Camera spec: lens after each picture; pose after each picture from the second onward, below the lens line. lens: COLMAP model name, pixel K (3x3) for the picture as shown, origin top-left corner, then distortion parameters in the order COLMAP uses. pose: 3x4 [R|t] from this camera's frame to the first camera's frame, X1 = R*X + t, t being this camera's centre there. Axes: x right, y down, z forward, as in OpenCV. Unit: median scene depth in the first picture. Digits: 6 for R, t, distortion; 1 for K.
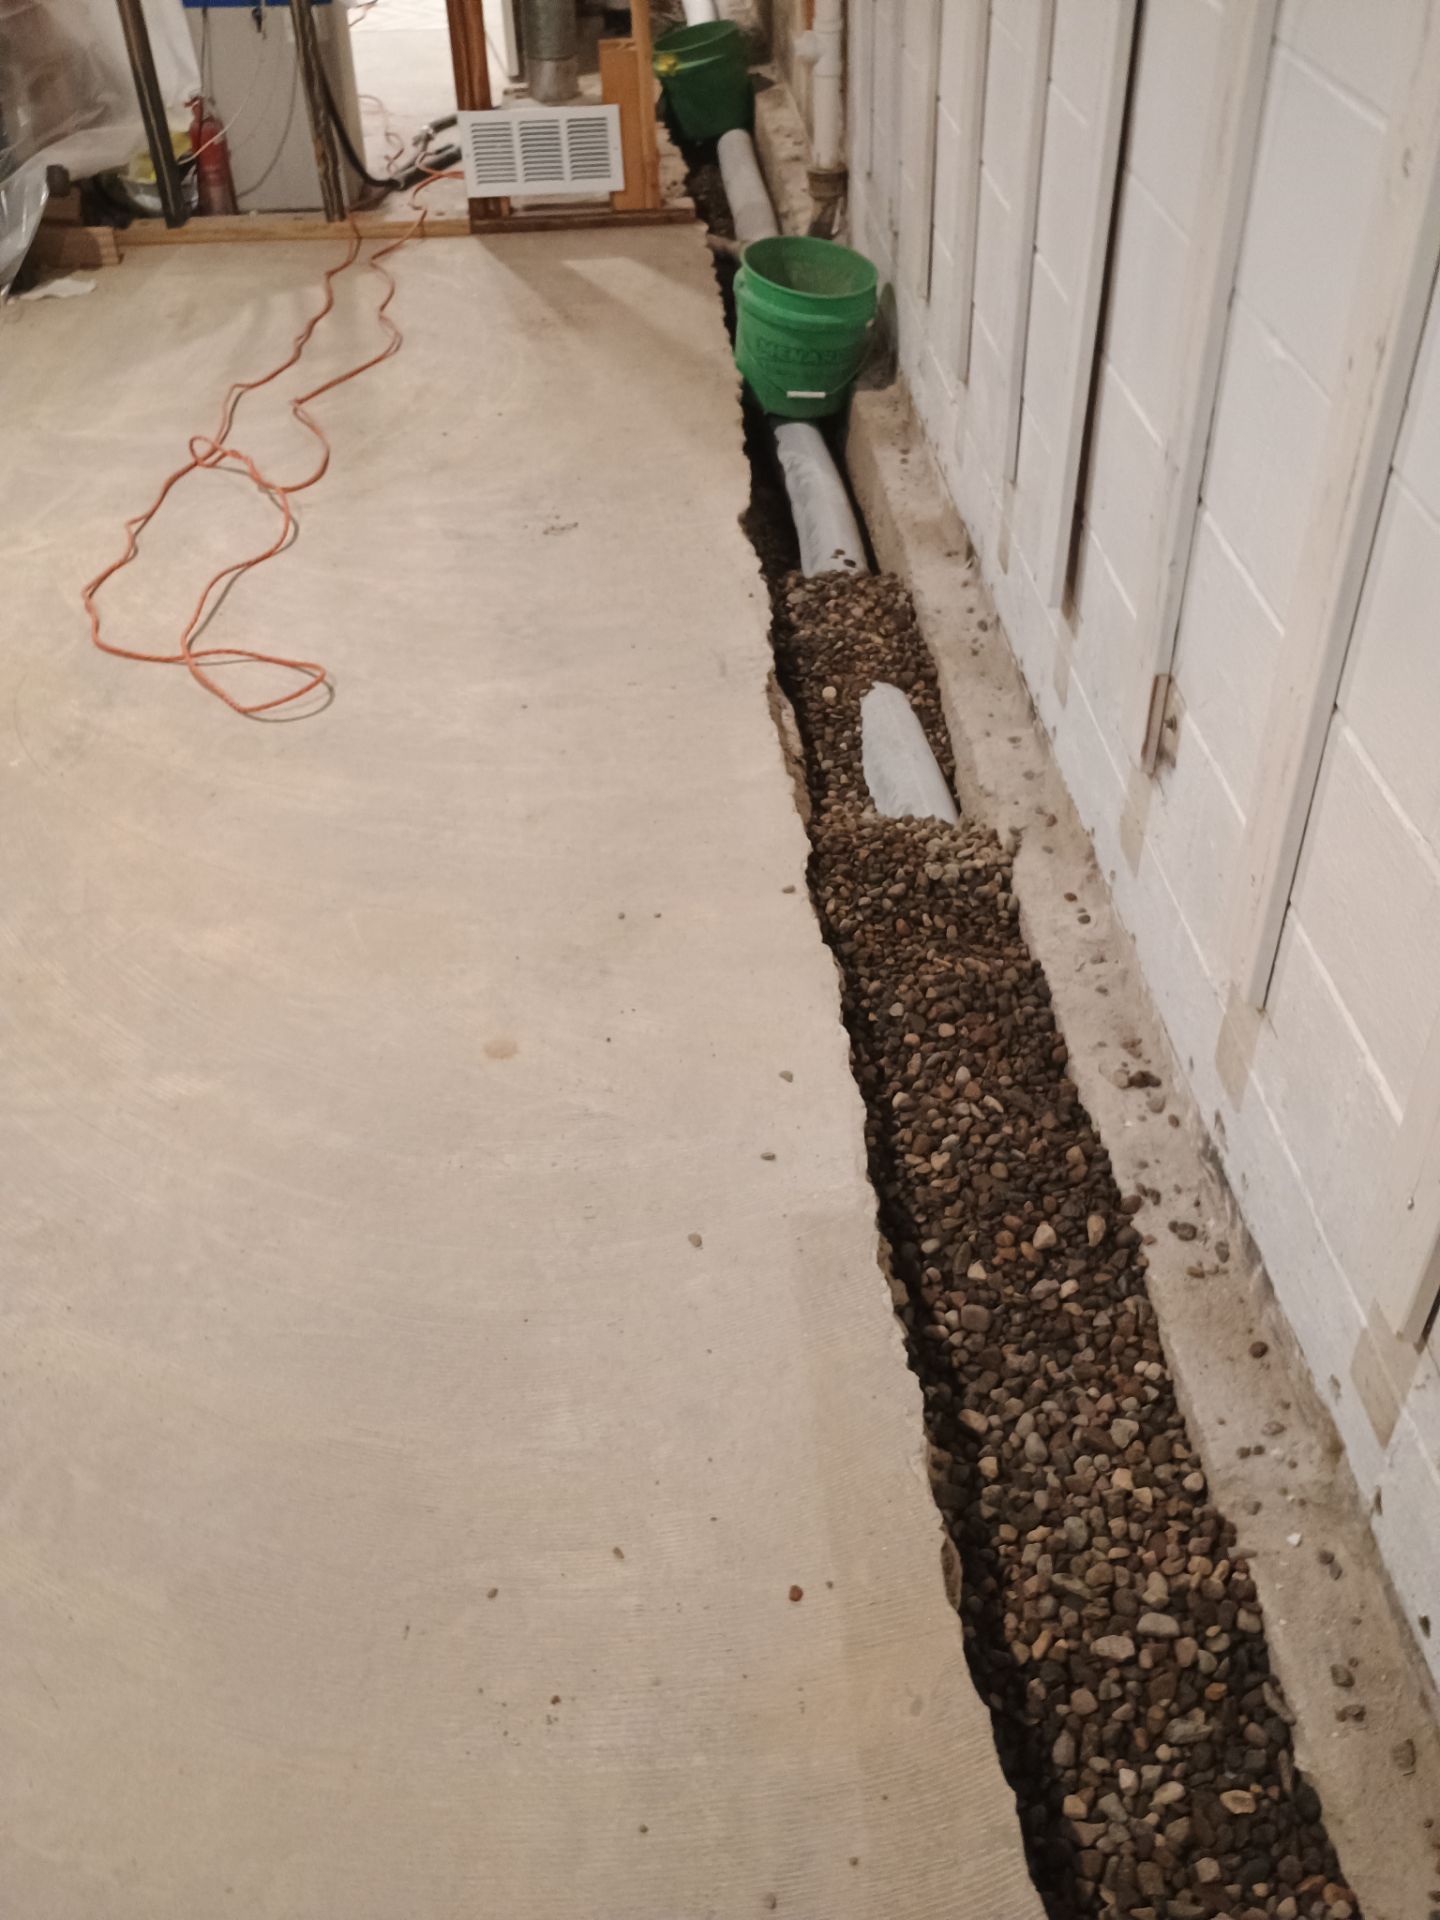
lens RADIAL K [[1676.9, 0, 734.0], [0, 1676.9, 965.6], [0, 0, 1]] dist [0.058846, -0.062954]
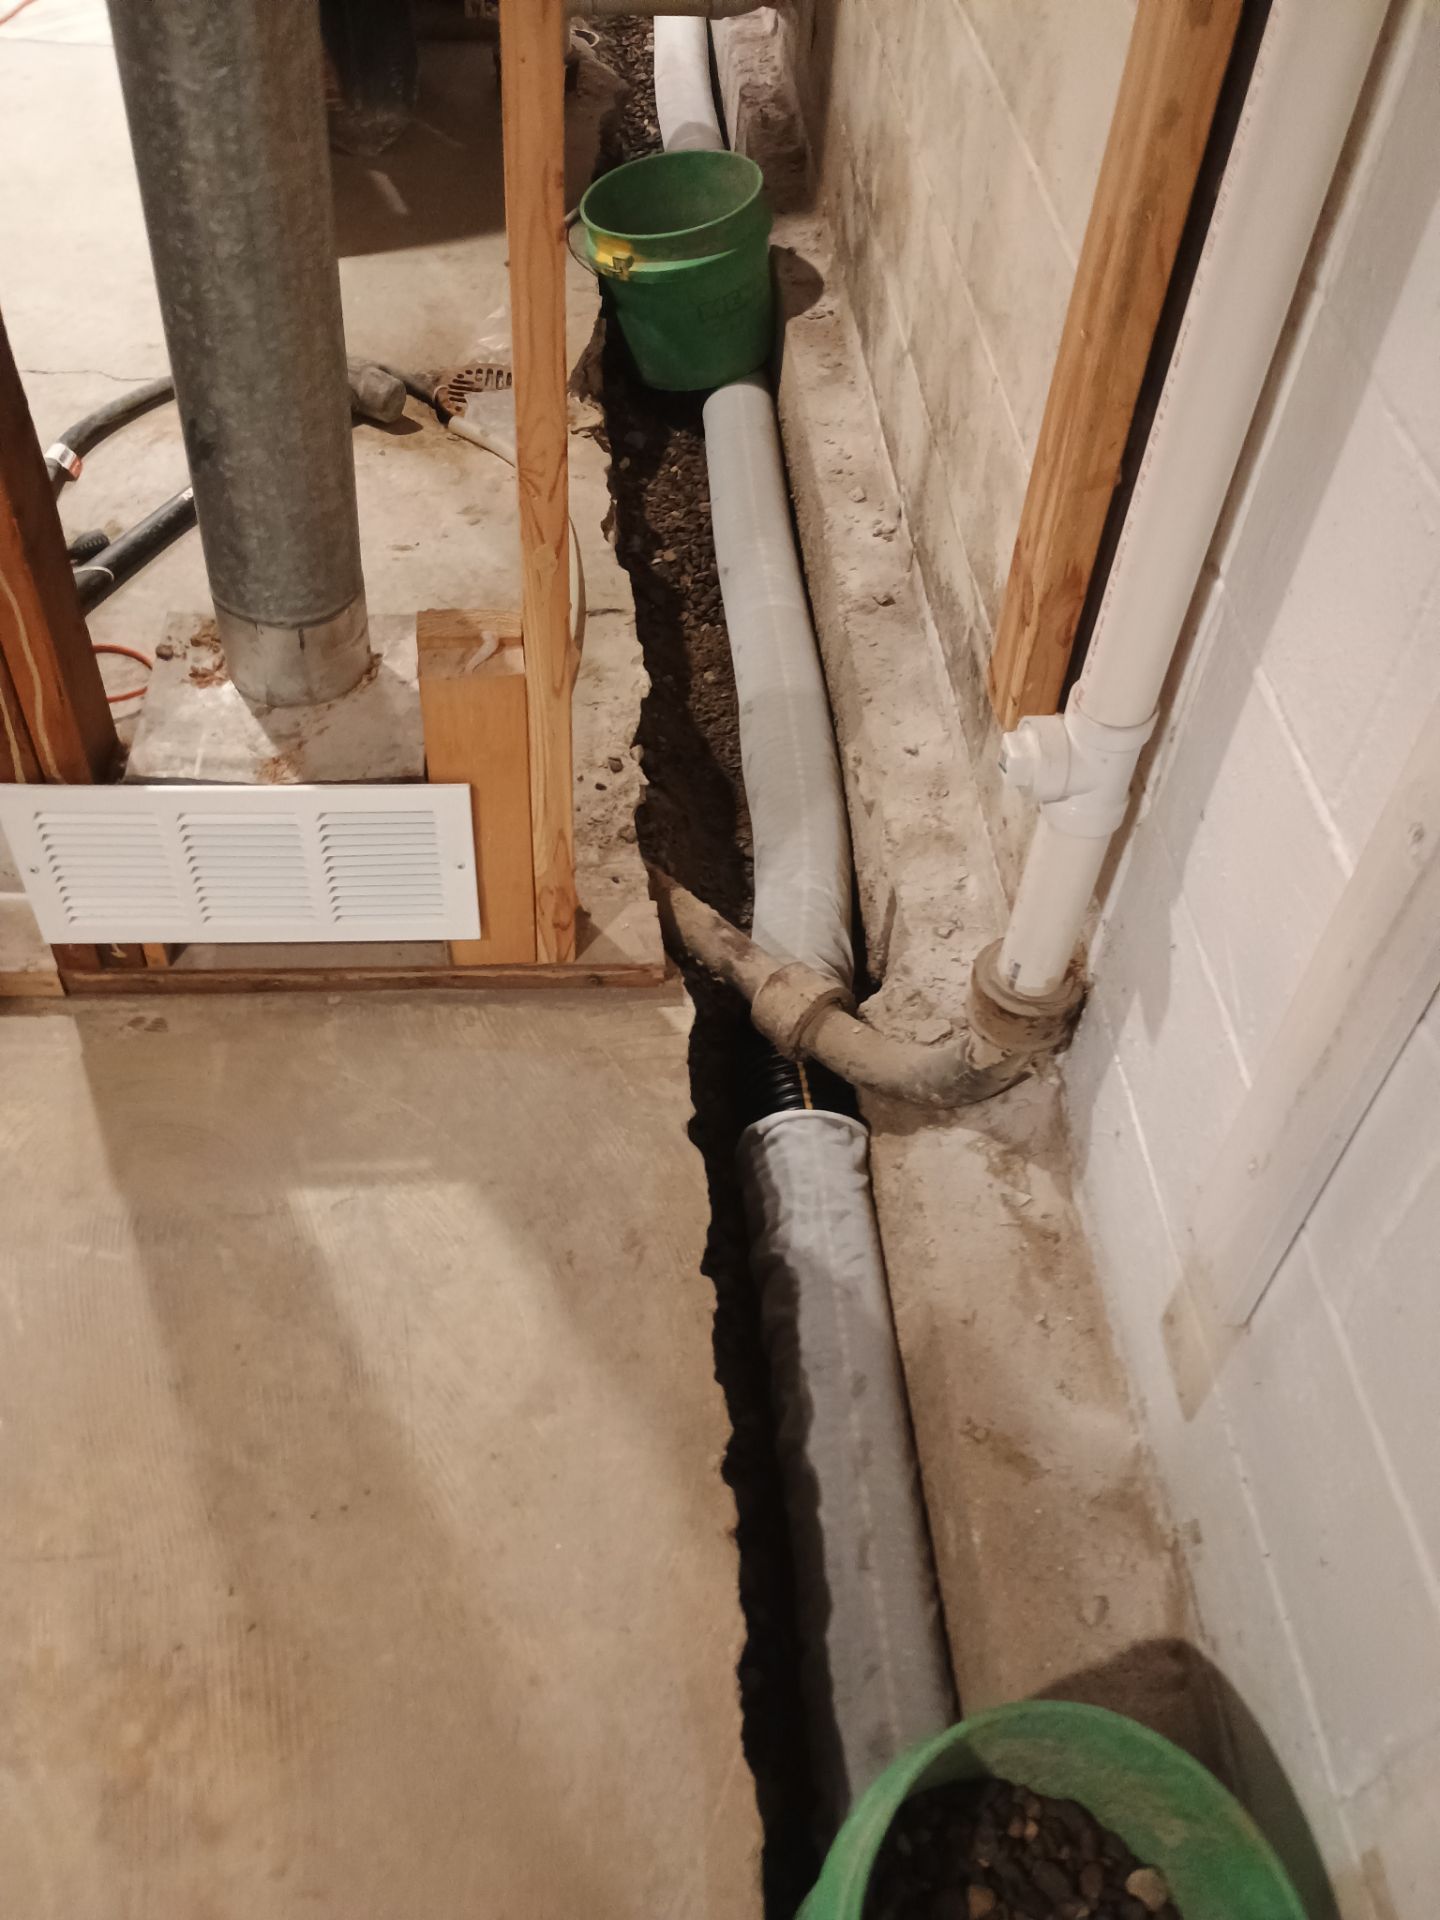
lens RADIAL K [[1676.9, 0, 740.7], [0, 1676.9, 961.0], [0, 0, 1]] dist [0.058846, -0.062954]
pose [[0.995357, 0.060268, 0.075055, -0.041638], [-0.069412, 0.989614, 0.125881, -0.600740], [-0.066689, -0.130506, 0.989202, 0.747080]]
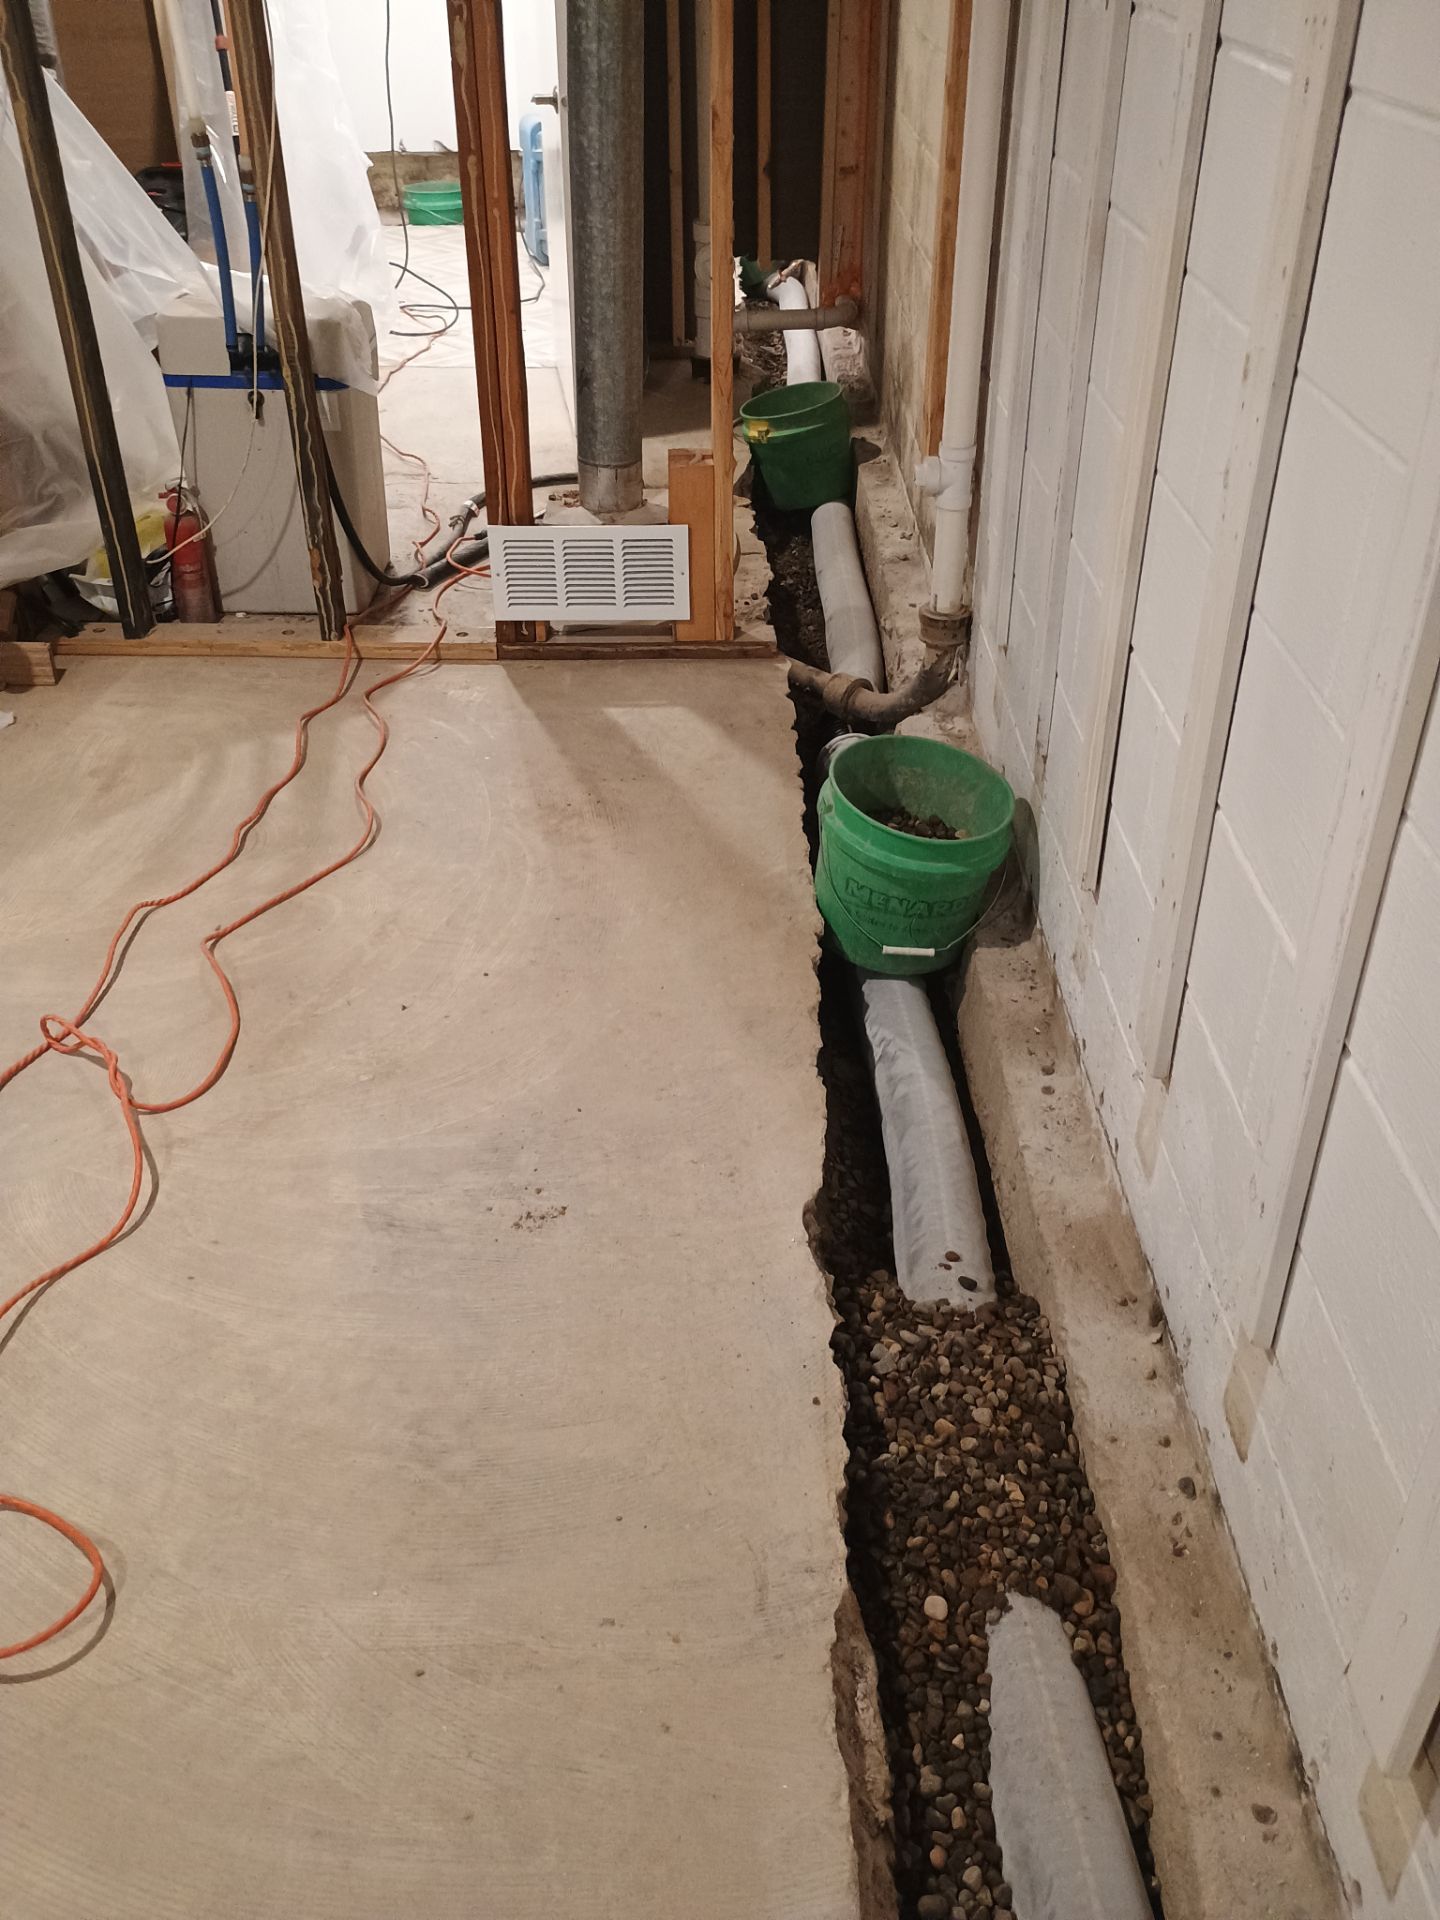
lens RADIAL K [[1676.9, 0, 717.7], [0, 1676.9, 955.5], [0, 0, 1]] dist [0.058846, -0.062954]
pose [[0.997177, 0.057082, -0.048774, -0.004355], [-0.062730, 0.990366, -0.123450, -0.241722], [0.041257, 0.126162, 0.991151, 0.275340]]
